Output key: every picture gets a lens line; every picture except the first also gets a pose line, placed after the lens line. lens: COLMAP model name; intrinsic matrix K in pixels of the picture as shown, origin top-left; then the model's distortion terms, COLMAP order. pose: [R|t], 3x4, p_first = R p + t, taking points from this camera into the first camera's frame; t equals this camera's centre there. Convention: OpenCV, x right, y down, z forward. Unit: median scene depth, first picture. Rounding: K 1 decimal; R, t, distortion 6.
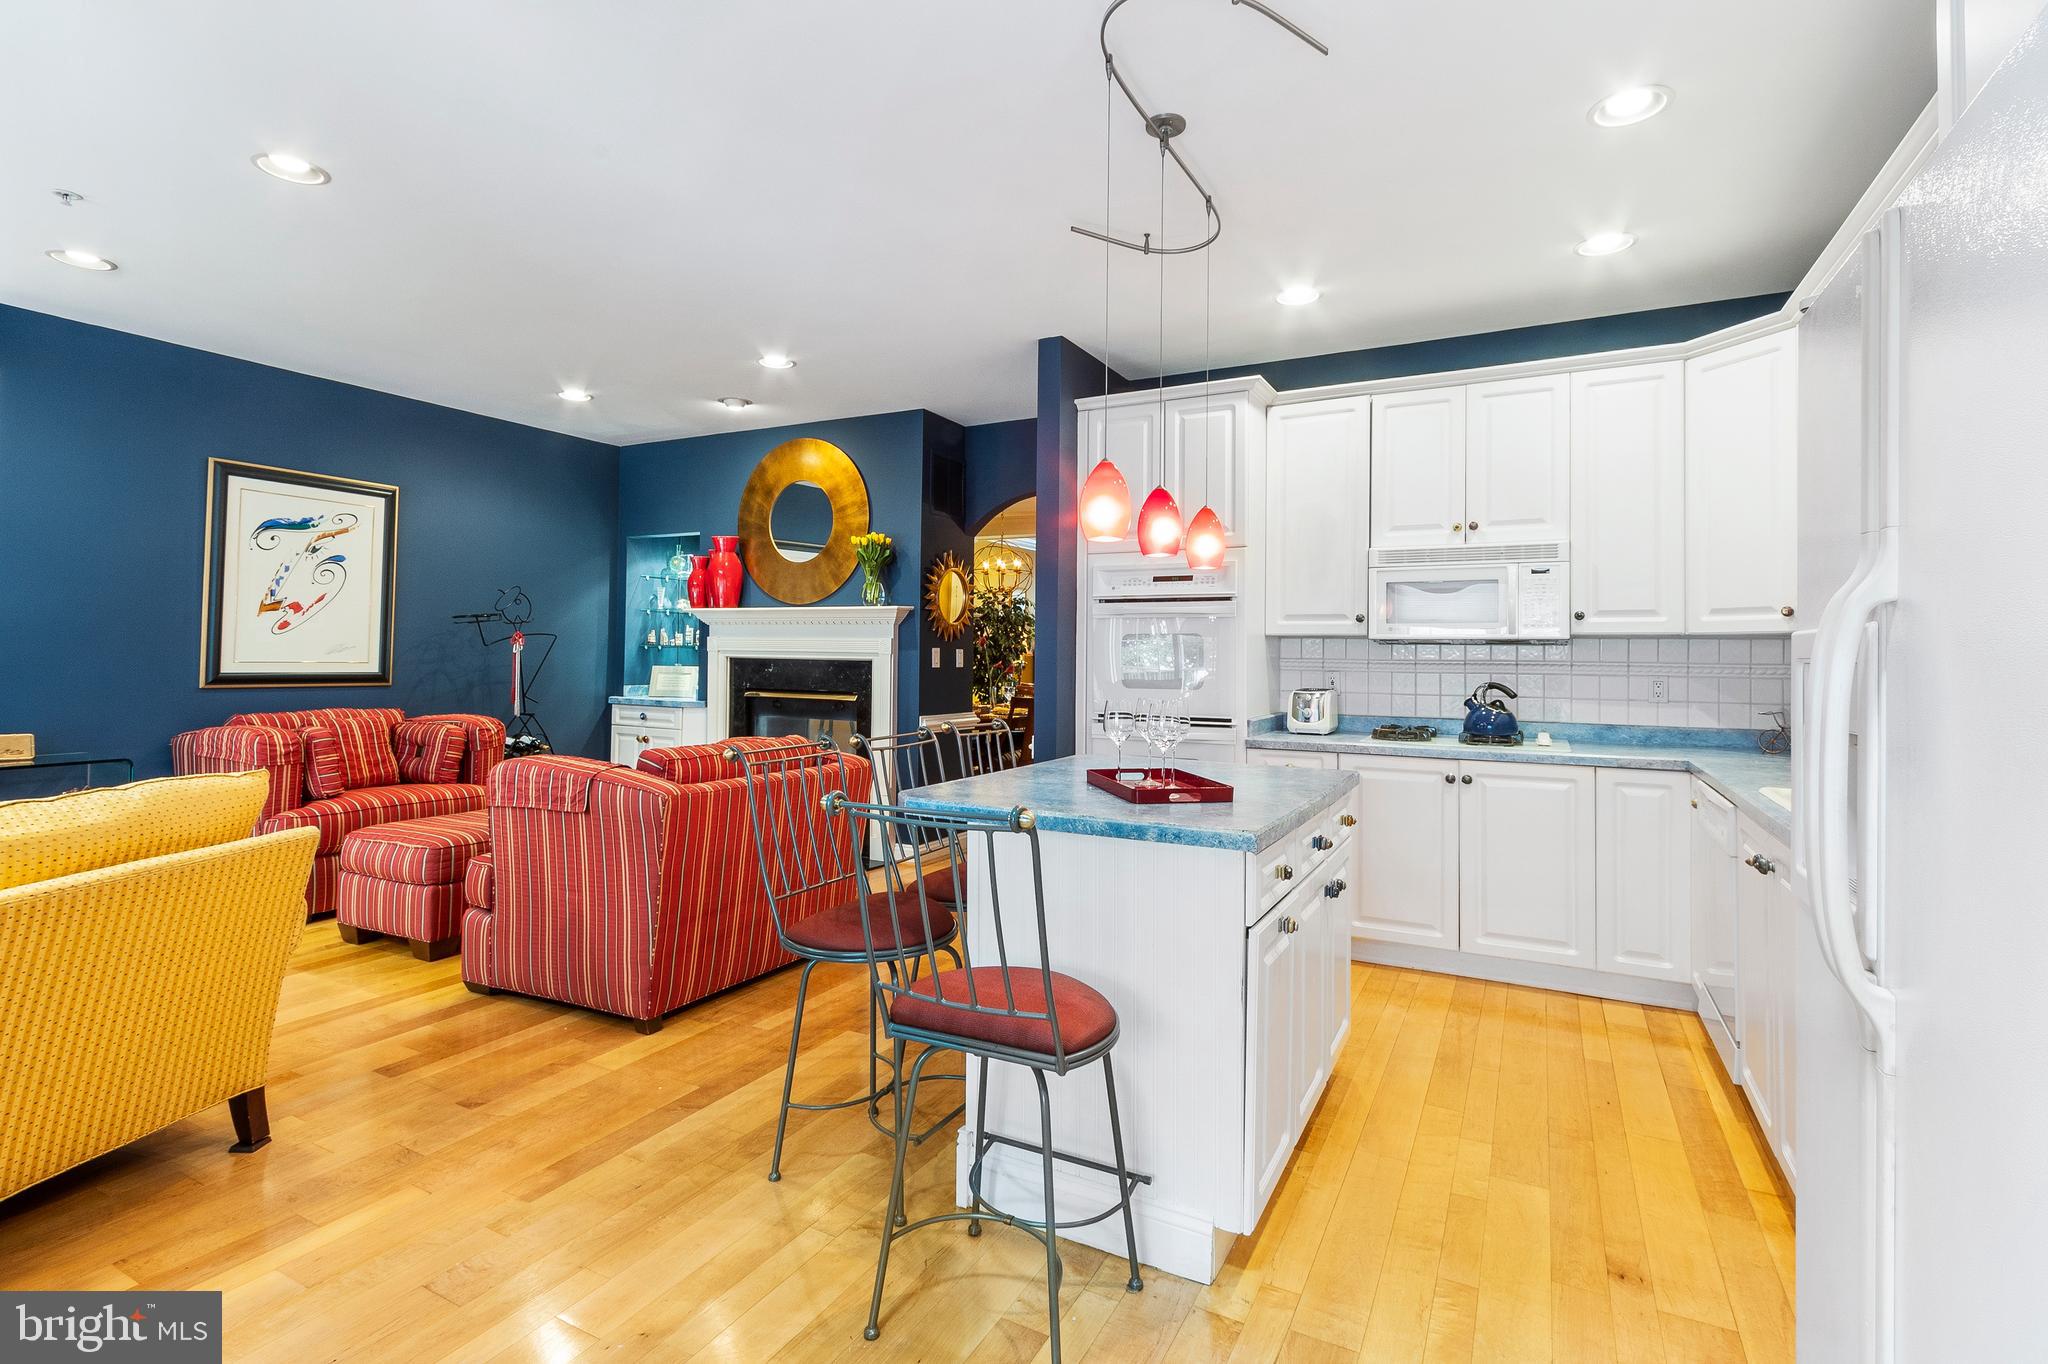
lens RADIAL K [[972.6, 0, 1022.4], [0, 972.6, 649.1], [0, 0, 1]] dist [-0.000532, -0.000121]
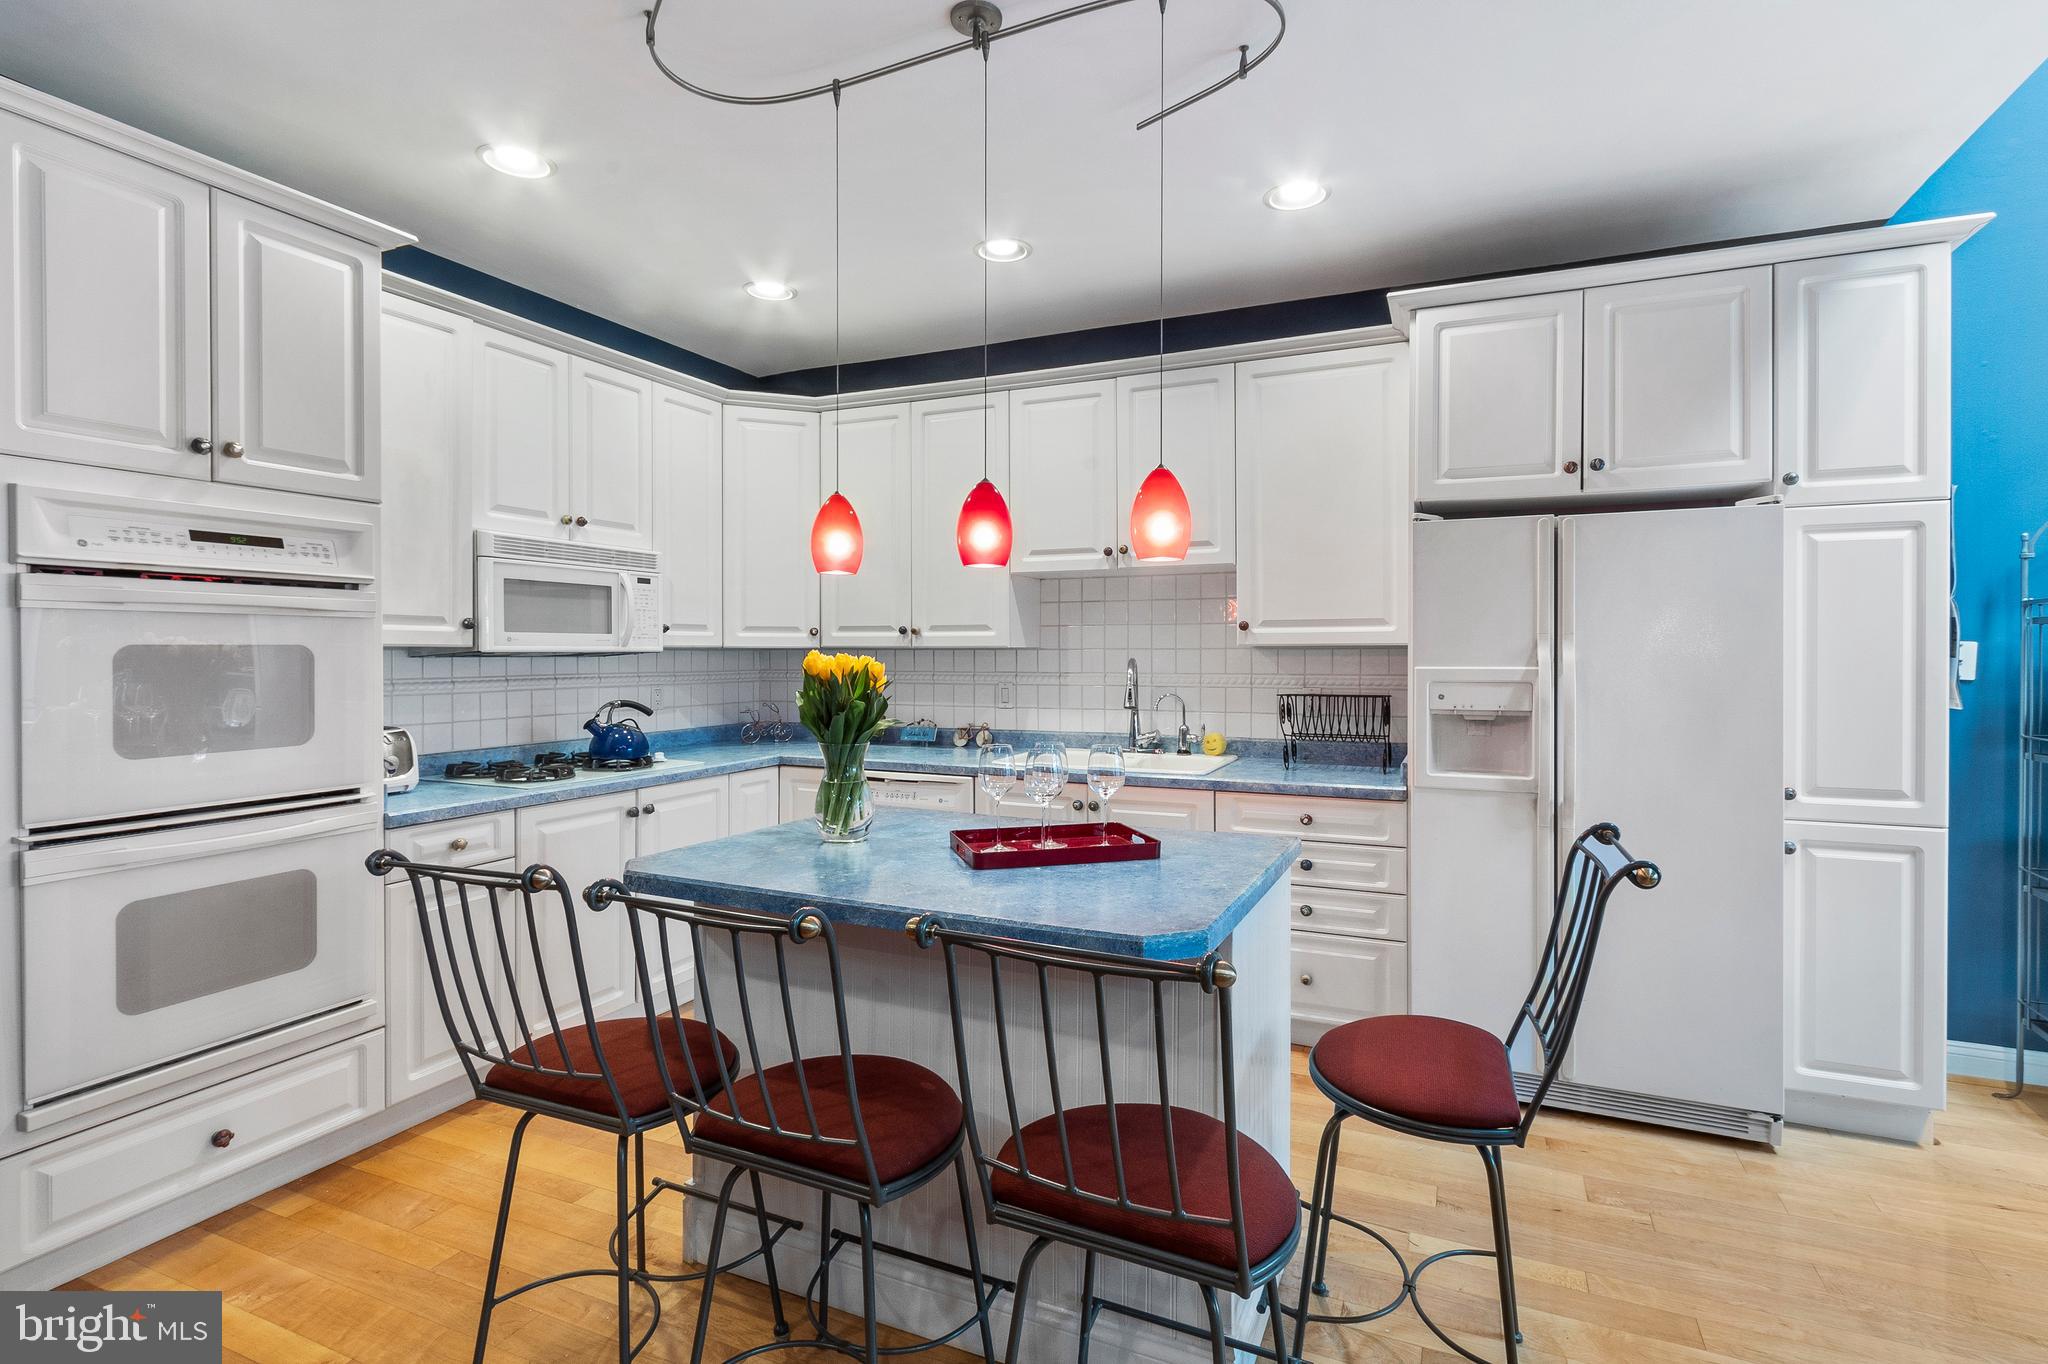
lens RADIAL K [[959.1, 0, 1035.2], [0, 959.1, 673.4], [0, 0, 1]] dist [-0.001672, -0.000436]
pose [[-0.068480, -0.032888, 0.997110, -0.434097], [-0.008539, 0.999439, 0.032379, -0.023036], [-0.997616, -0.006297, -0.068723, 0.673708]]
